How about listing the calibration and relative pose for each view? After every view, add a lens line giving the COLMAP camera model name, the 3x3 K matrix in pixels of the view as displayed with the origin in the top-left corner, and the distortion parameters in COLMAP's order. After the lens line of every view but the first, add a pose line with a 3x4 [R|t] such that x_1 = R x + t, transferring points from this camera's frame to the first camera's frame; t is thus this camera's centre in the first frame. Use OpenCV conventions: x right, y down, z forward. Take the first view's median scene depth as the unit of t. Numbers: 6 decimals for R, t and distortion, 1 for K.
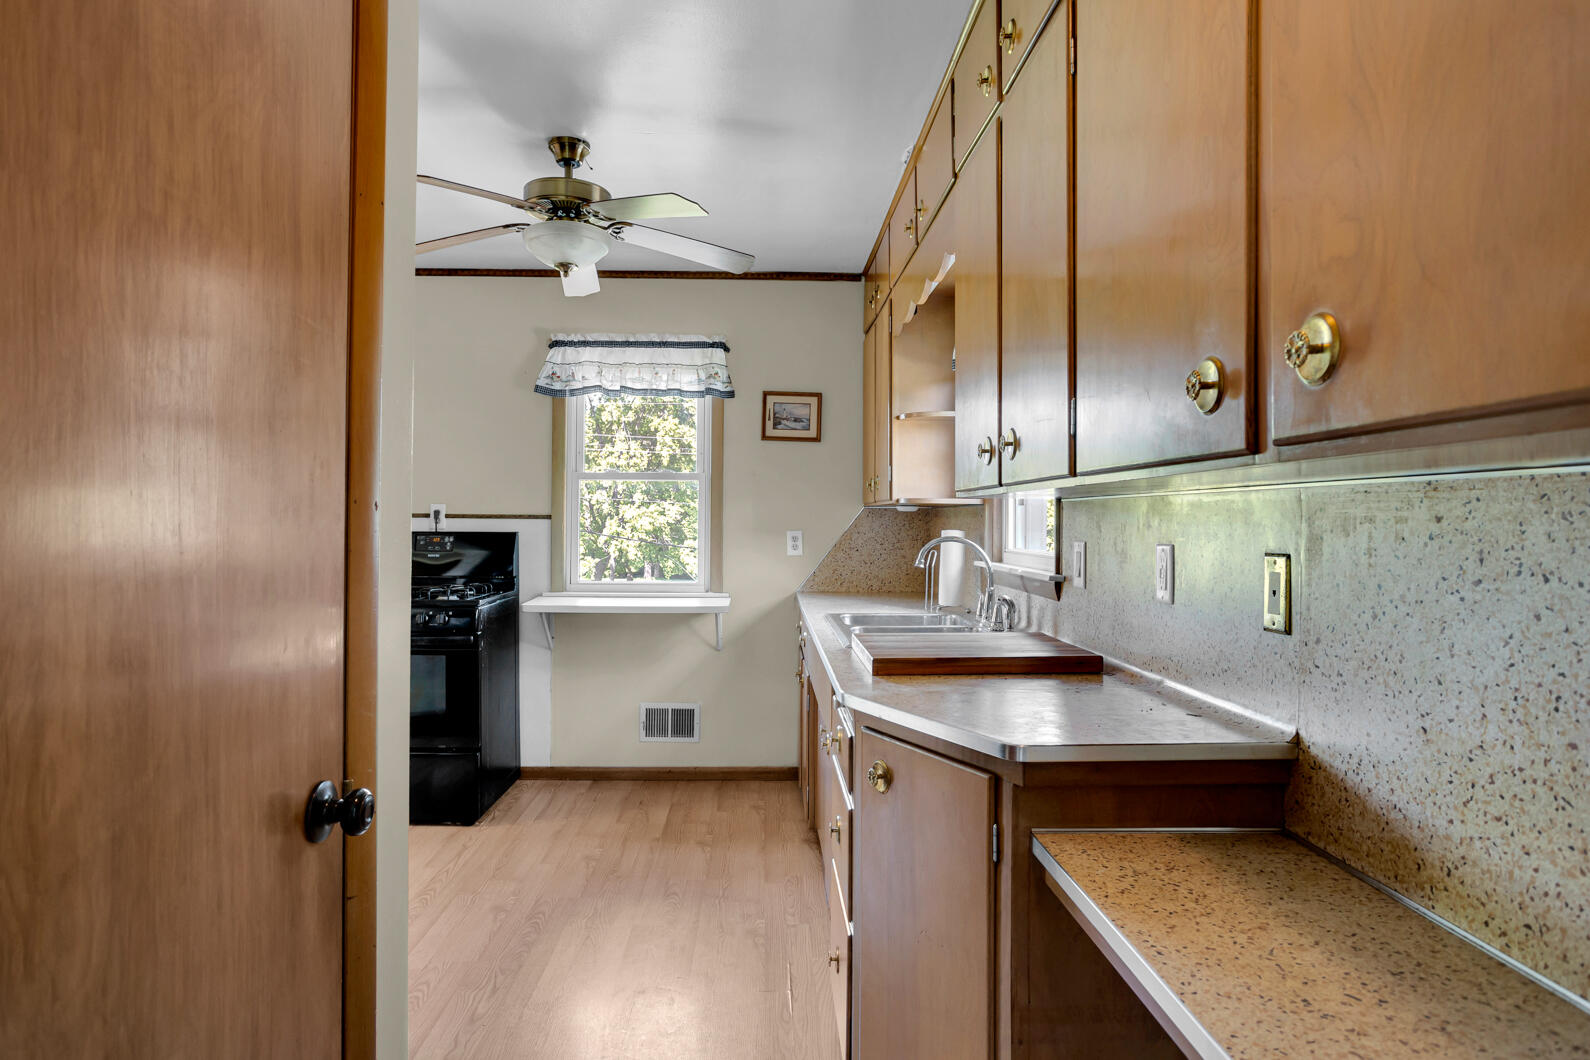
lens RADIAL K [[932.4, 0, 796.5], [0, 932.4, 527.6], [0, 0, 1]] dist [0.004608, -0.000208]
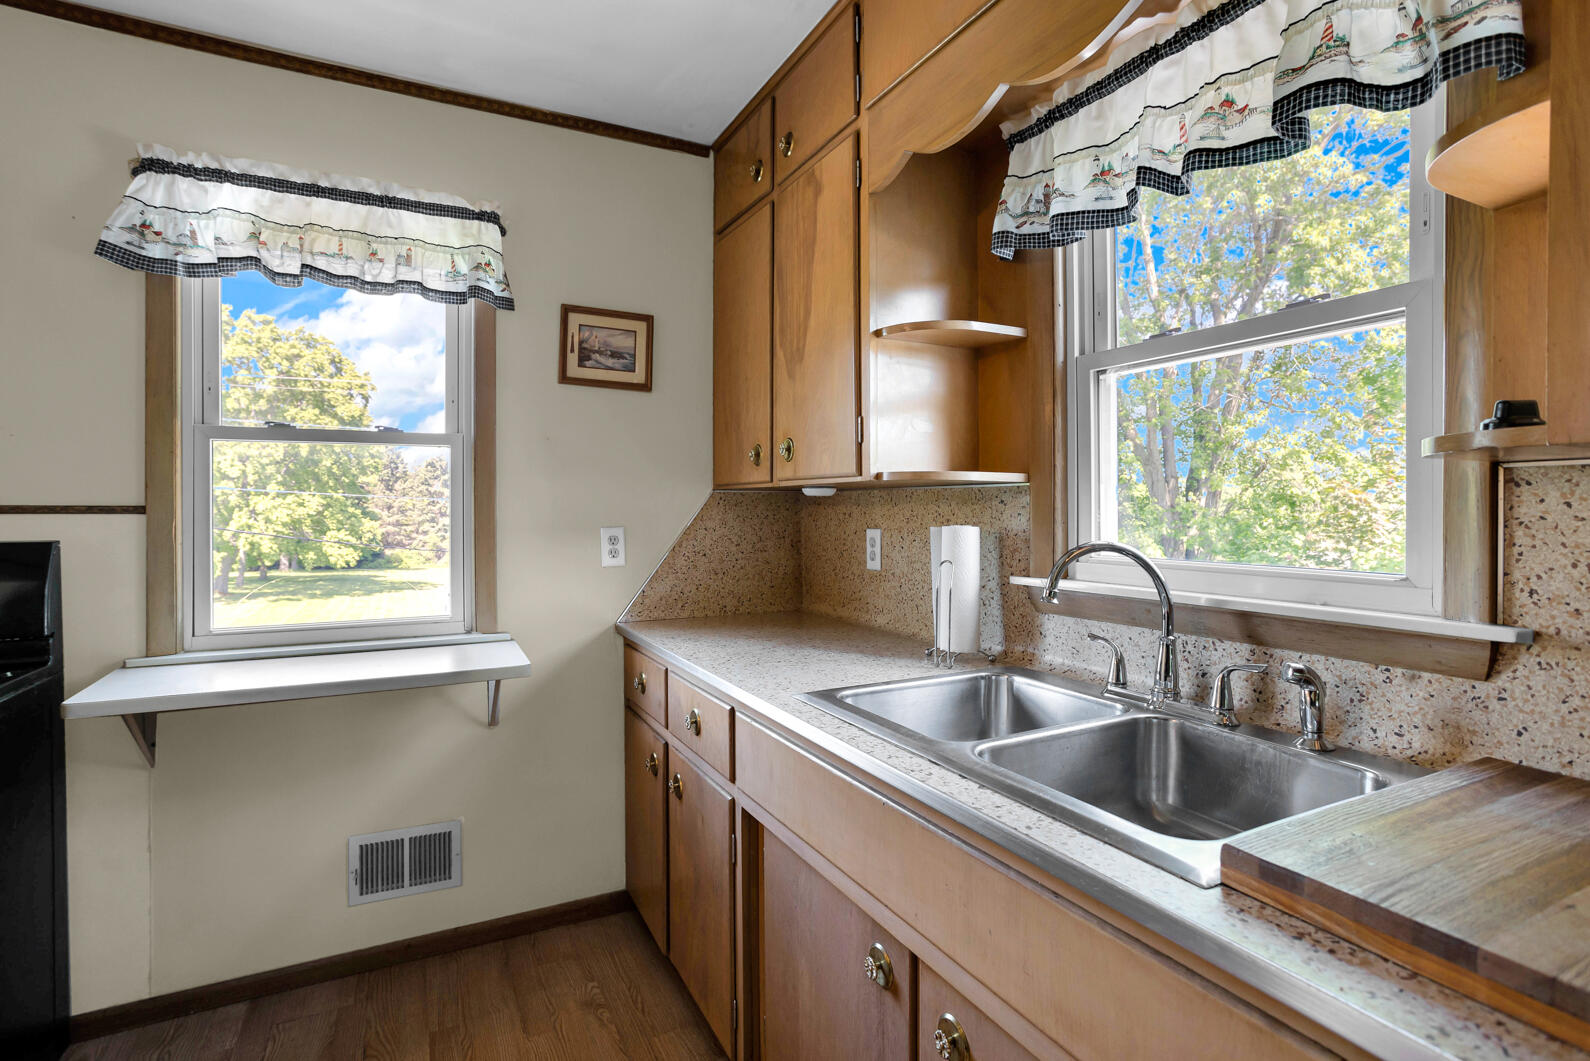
lens RADIAL K [[793.1, 0, 797.8], [0, 793.1, 517.5], [0, 0, 1]] dist [-0.018597, 0.007639]
pose [[0.912421, -0.014143, 0.409009, -0.110108], [0.012710, 0.999900, 0.006222, -0.005267], [-0.409056, -0.000479, 0.912509, 0.449912]]
